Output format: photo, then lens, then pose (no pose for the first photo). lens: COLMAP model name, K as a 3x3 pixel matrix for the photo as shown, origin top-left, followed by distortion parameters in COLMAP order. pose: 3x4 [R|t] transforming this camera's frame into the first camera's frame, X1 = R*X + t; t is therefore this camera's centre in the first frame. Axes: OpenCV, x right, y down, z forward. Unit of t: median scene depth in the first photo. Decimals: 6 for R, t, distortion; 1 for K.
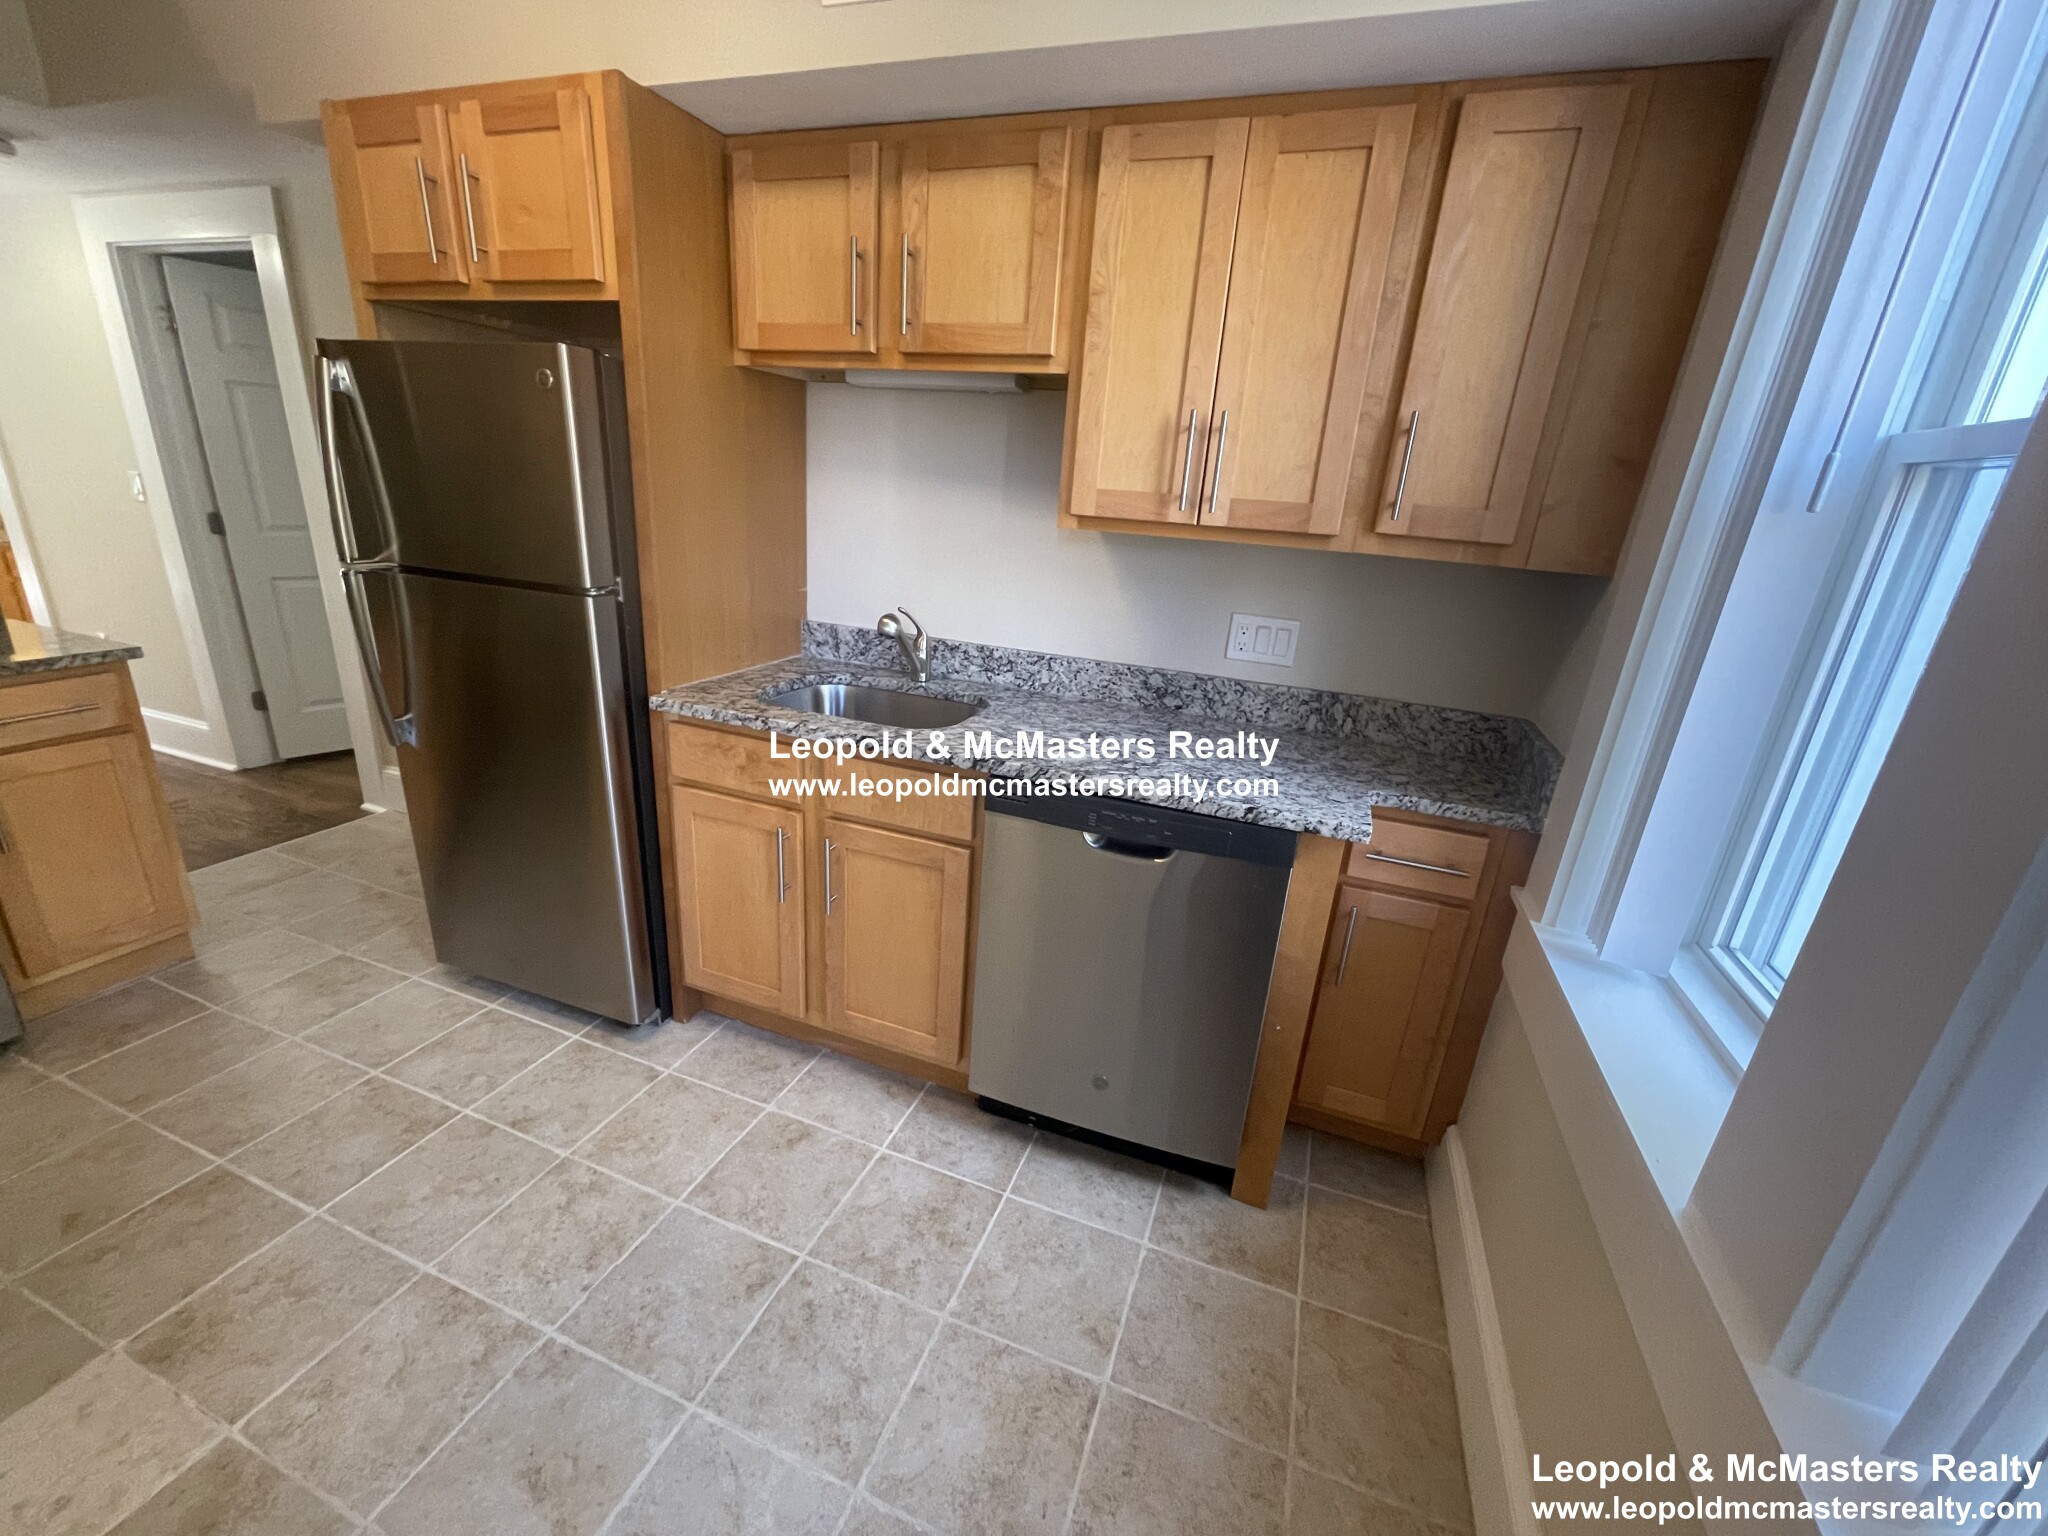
lens RADIAL K [[821.5, 0, 1015.6], [0, 821.5, 784.6], [0, 0, 1]] dist [-0.003101, 0.000875]
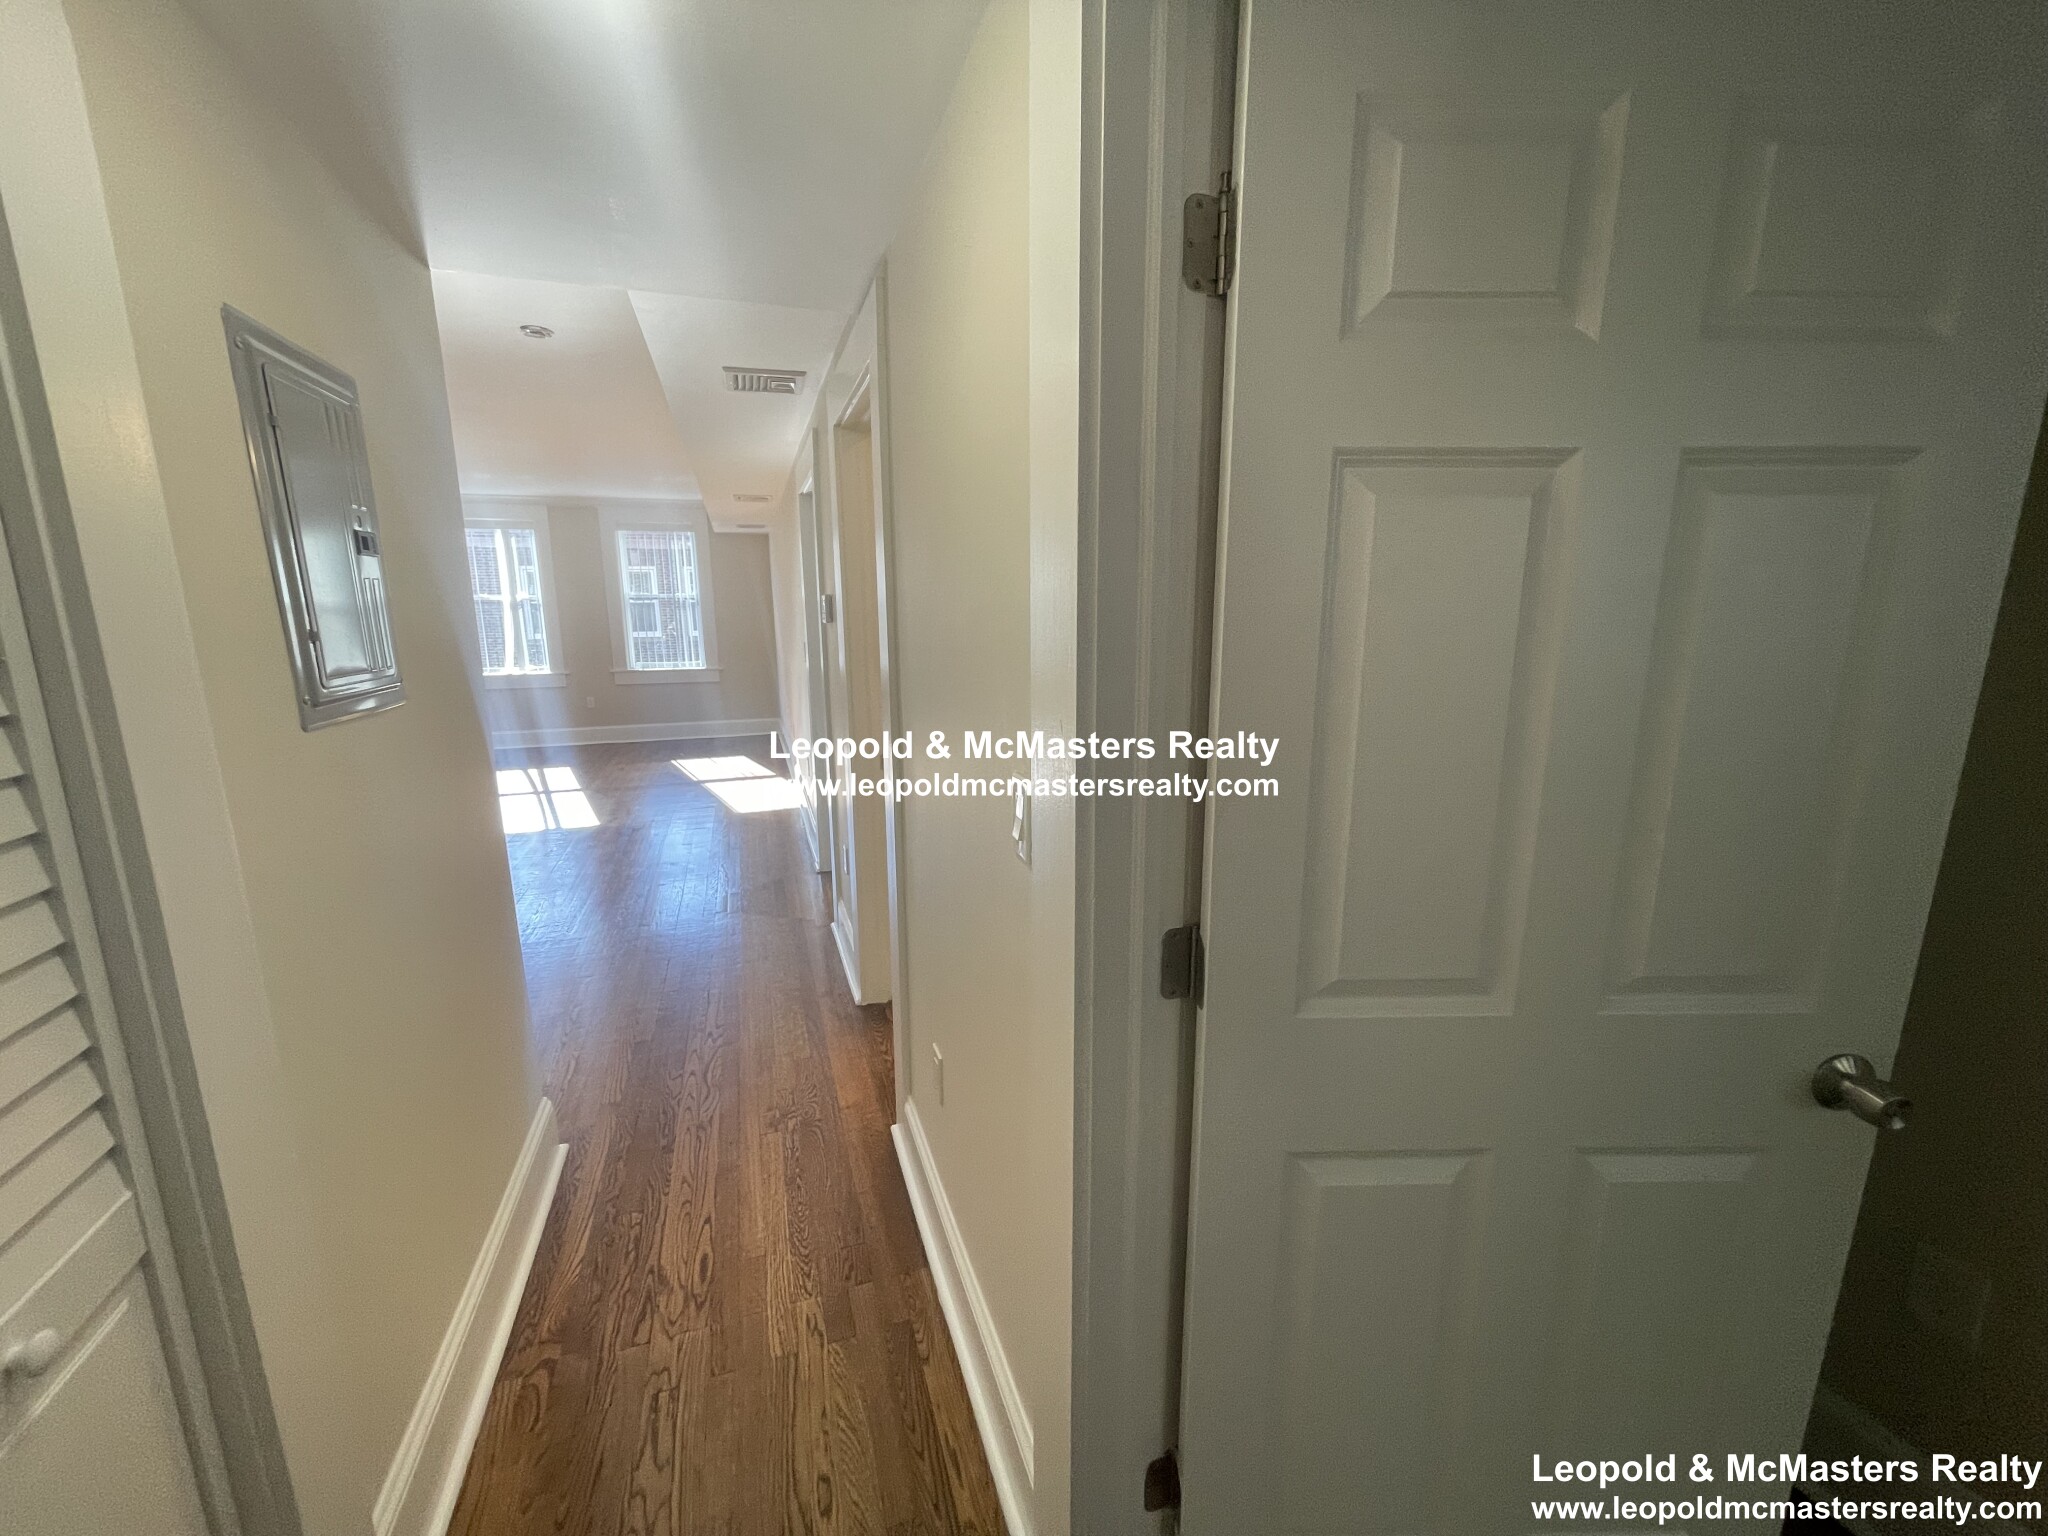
lens RADIAL K [[821.5, 0, 1012.3], [0, 821.5, 766.3], [0, 0, 1]] dist [-0.003101, 0.000875]
pose [[0.635162, 0.080947, -0.768125, -0.810474], [-0.212505, 0.974427, -0.073033, -0.357294], [0.742570, 0.209618, 0.636121, 0.771742]]
